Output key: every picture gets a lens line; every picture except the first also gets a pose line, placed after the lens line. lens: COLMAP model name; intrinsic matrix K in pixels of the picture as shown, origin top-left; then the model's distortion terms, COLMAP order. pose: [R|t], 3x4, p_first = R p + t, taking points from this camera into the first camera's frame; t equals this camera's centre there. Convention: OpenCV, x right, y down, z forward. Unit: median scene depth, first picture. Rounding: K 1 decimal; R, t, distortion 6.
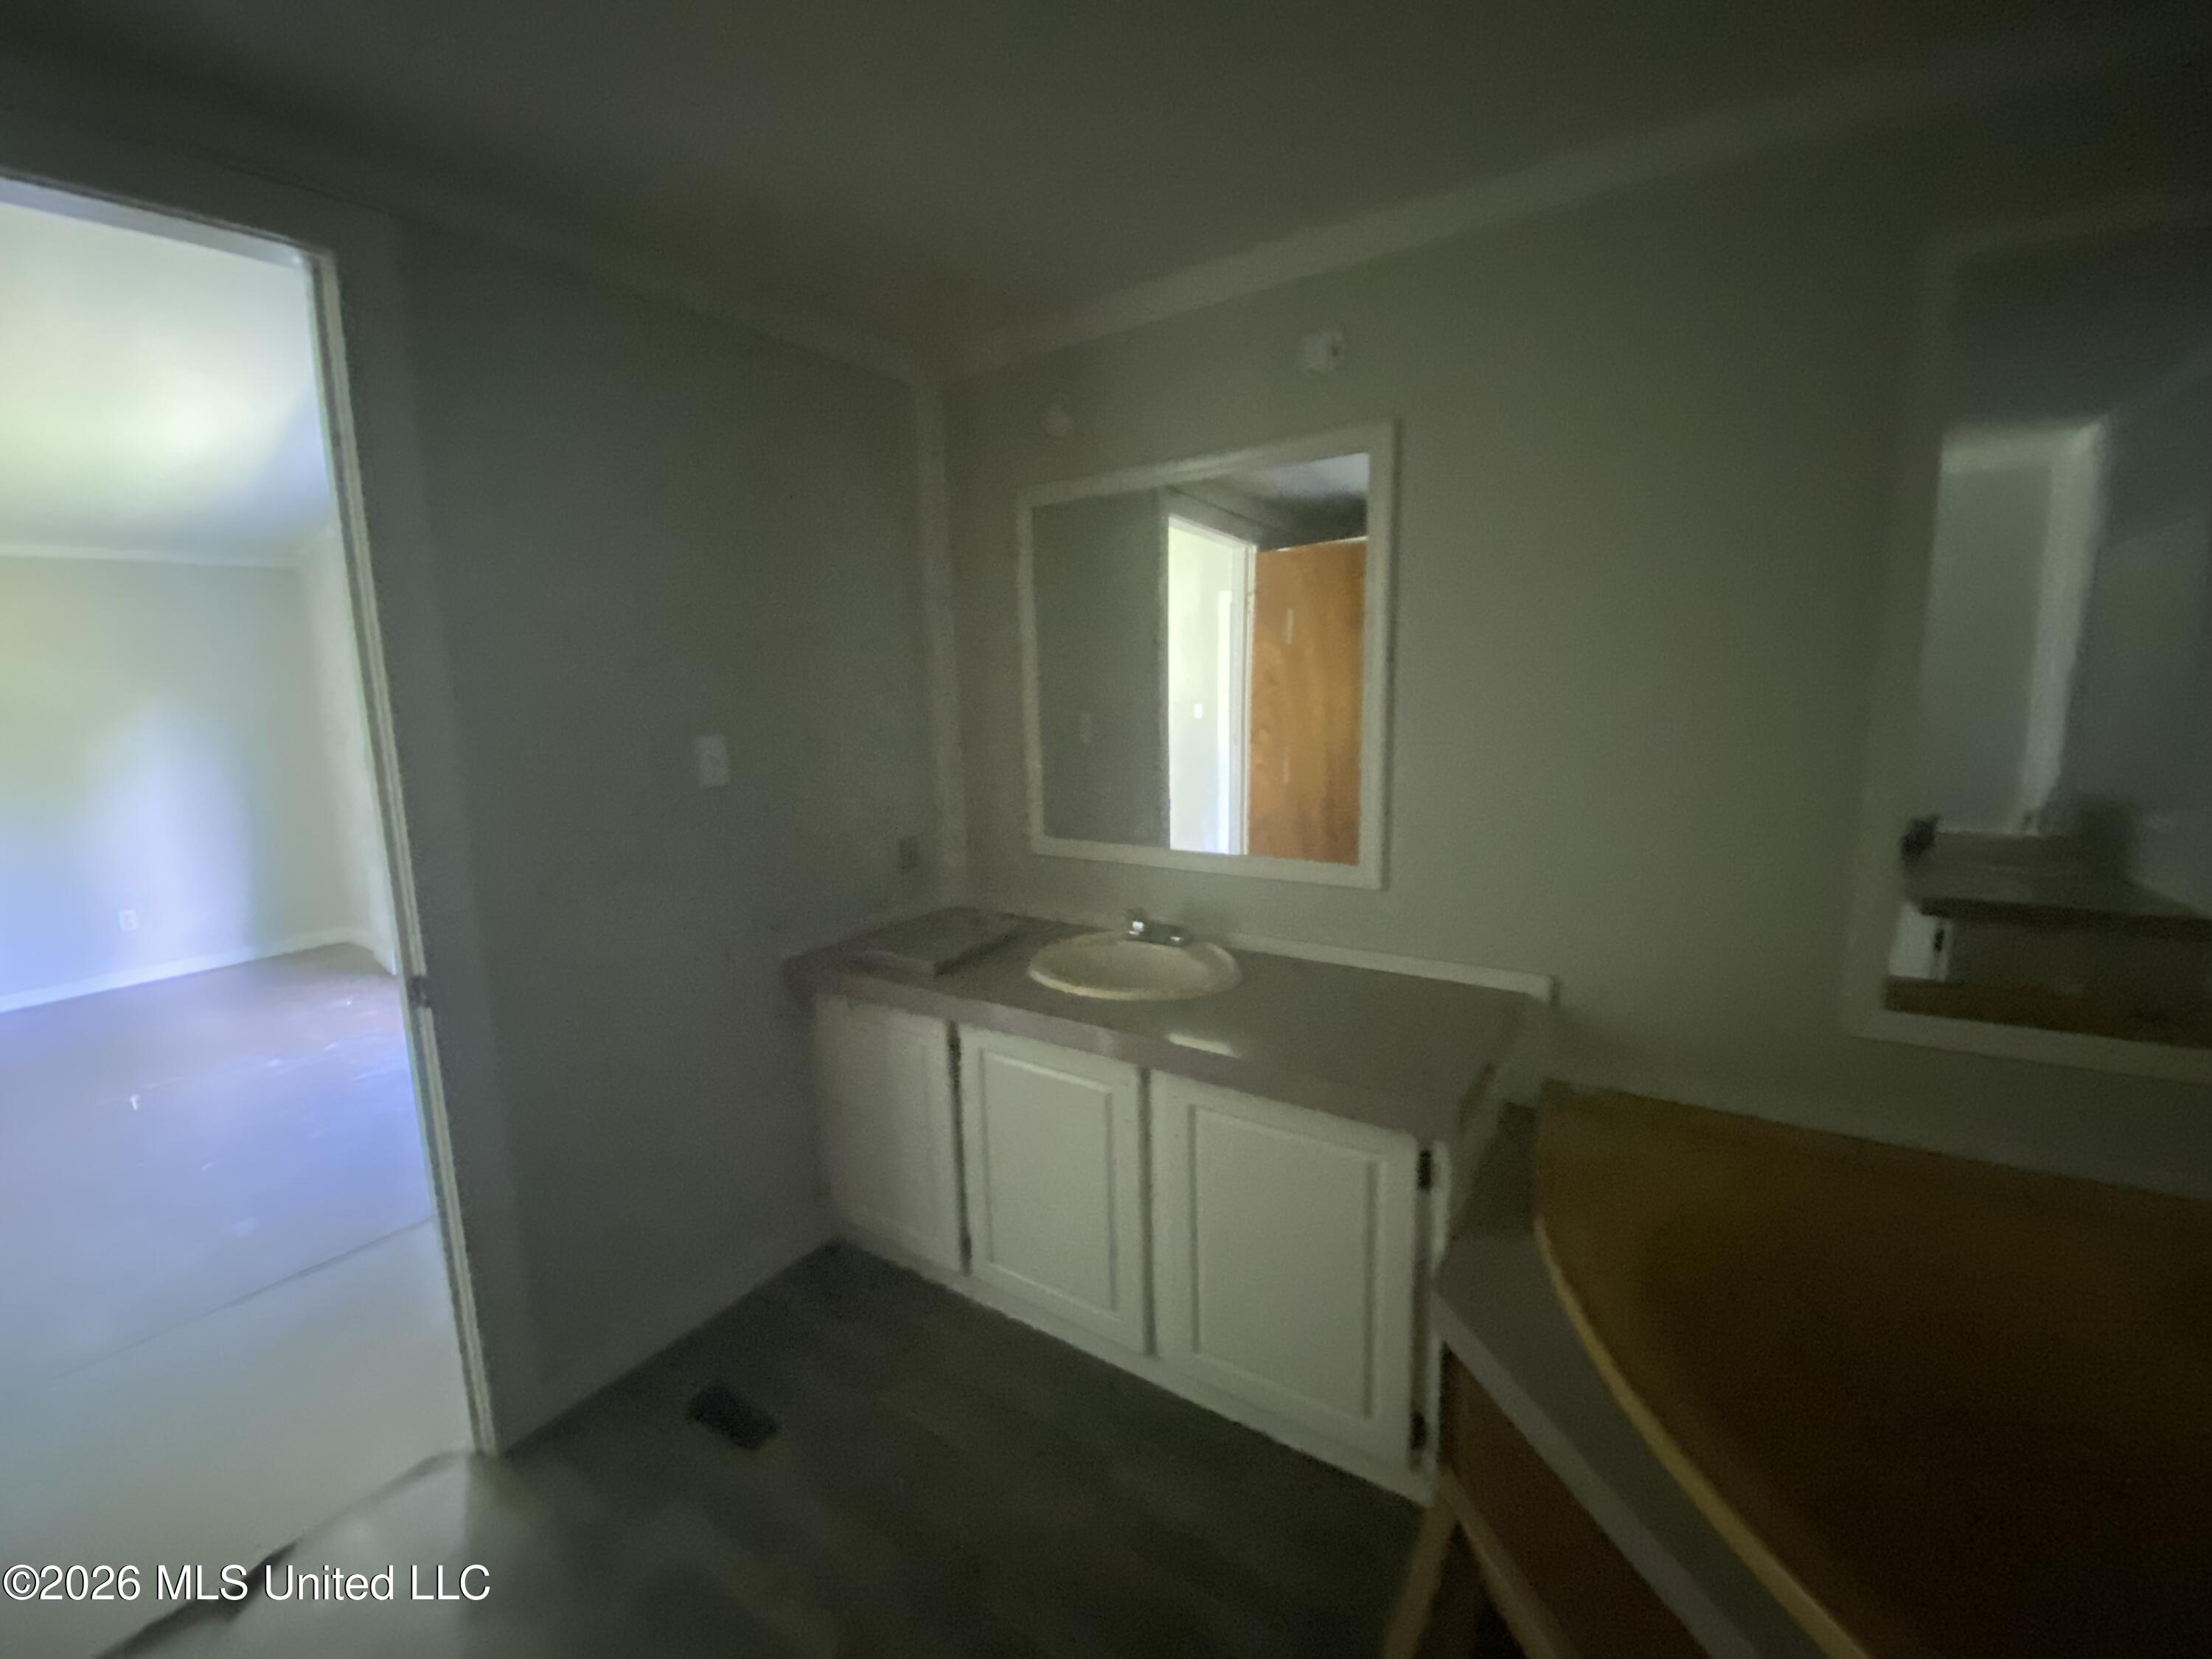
lens RADIAL K [[890.2, 0, 1106.0], [0, 890.2, 829.5], [0, 0, 1]] dist [0.013348, -0.017754]
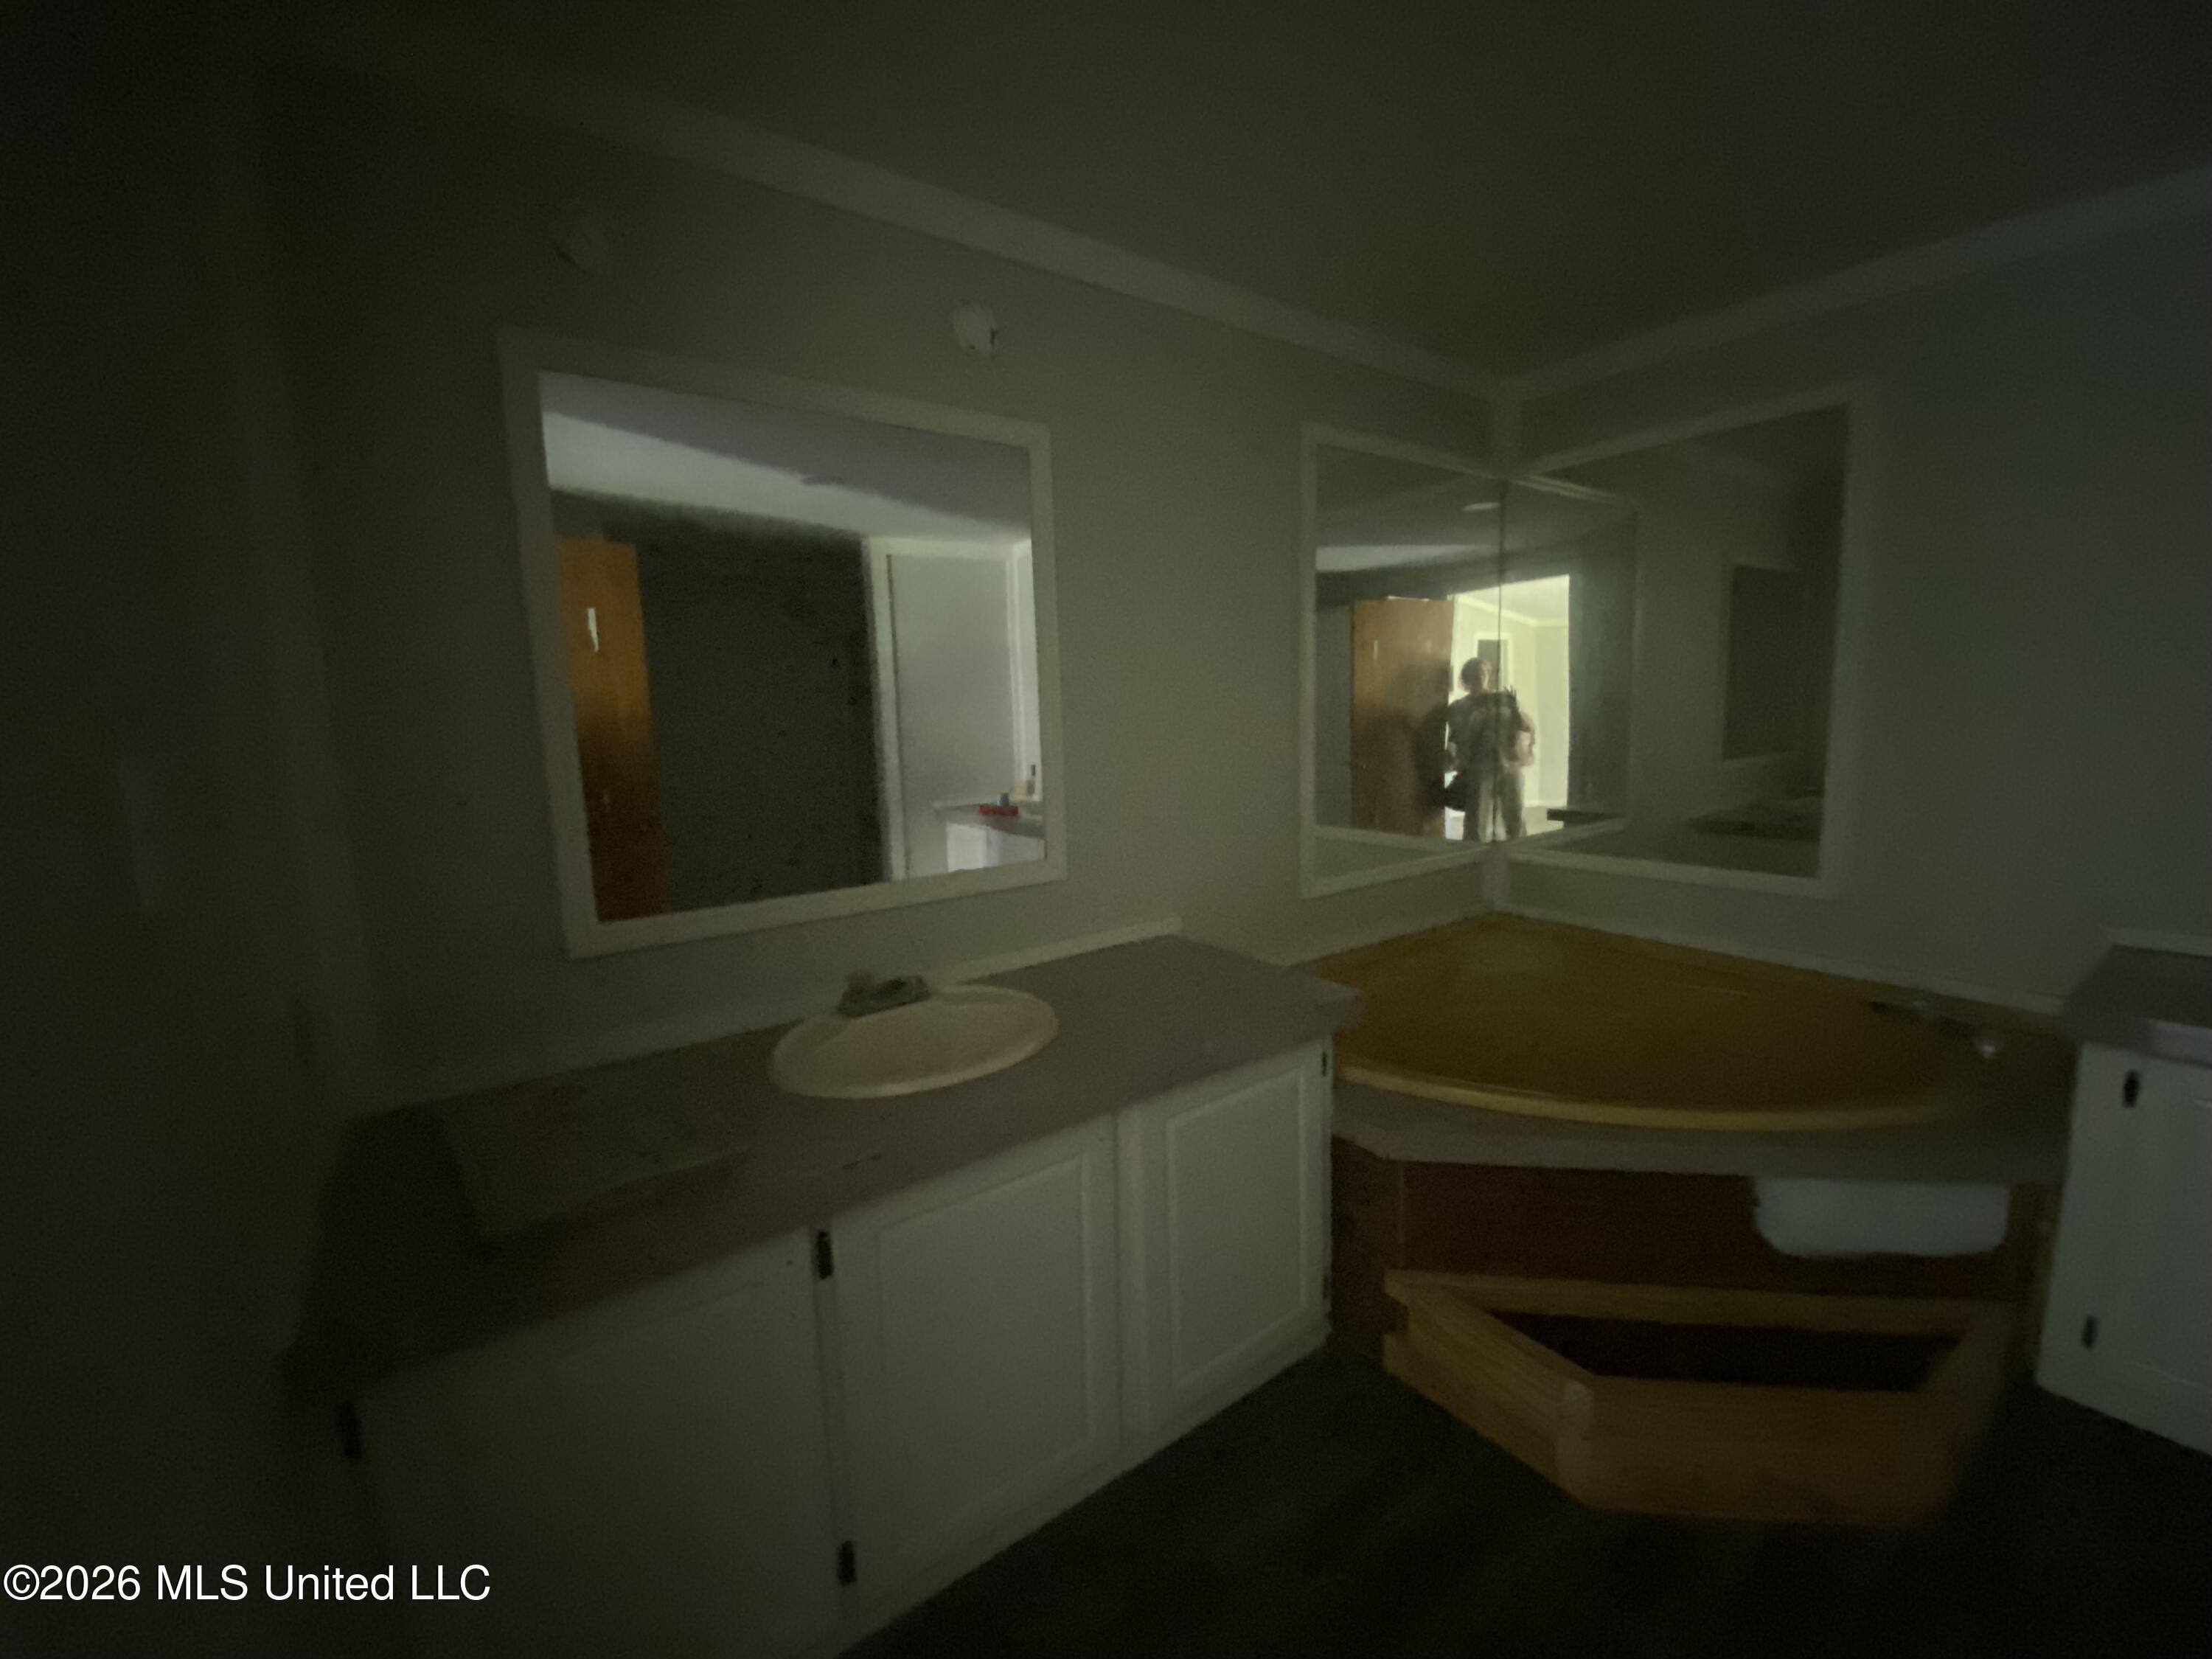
lens RADIAL K [[902.1, 0, 1106.0], [0, 902.1, 829.5], [0, 0, 1]] dist [0.040910, -0.032404]
pose [[0.352384, -0.117645, 0.928432, -0.620310], [0.168836, 0.983781, 0.060577, -0.041697], [-0.920500, 0.135406, 0.366531, 0.544198]]
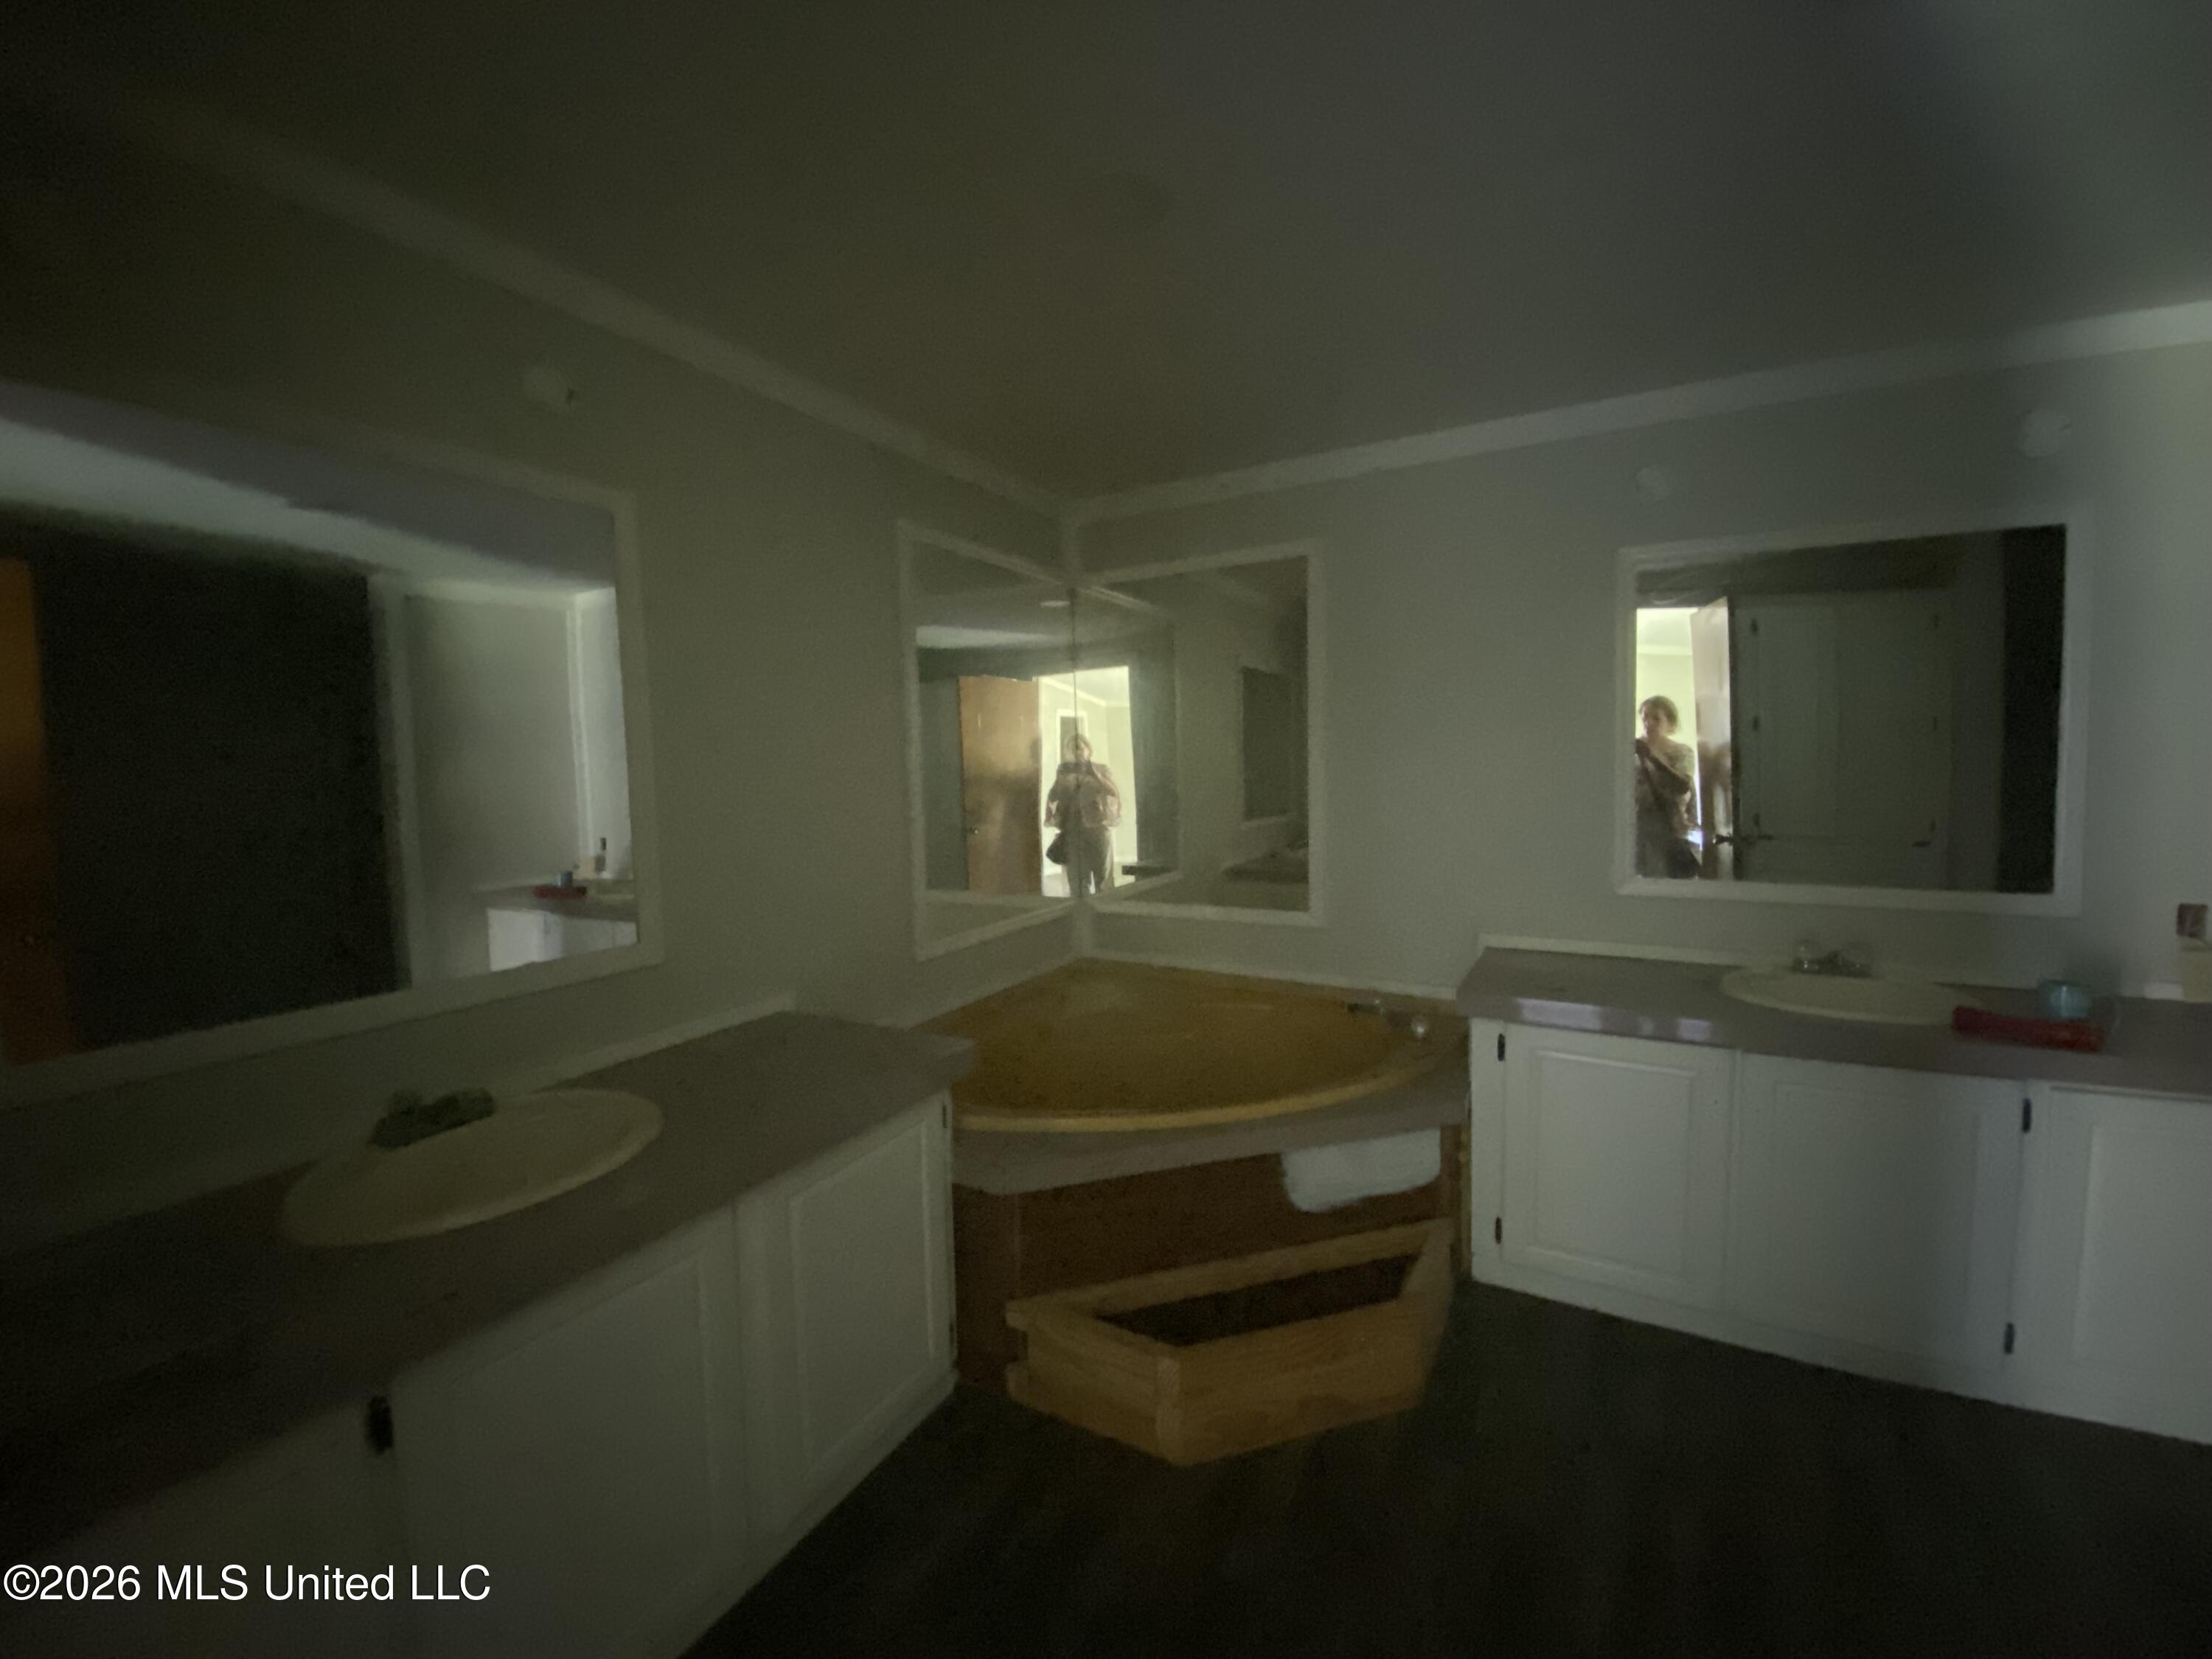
lens RADIAL K [[890.2, 0, 1106.0], [0, 890.2, 829.5], [0, 0, 1]] dist [0.013348, -0.017754]
pose [[-0.073168, -0.053121, 0.995904, -0.667789], [0.180269, 0.981428, 0.065593, -0.048958], [-0.980892, 0.184329, -0.062233, 0.540833]]
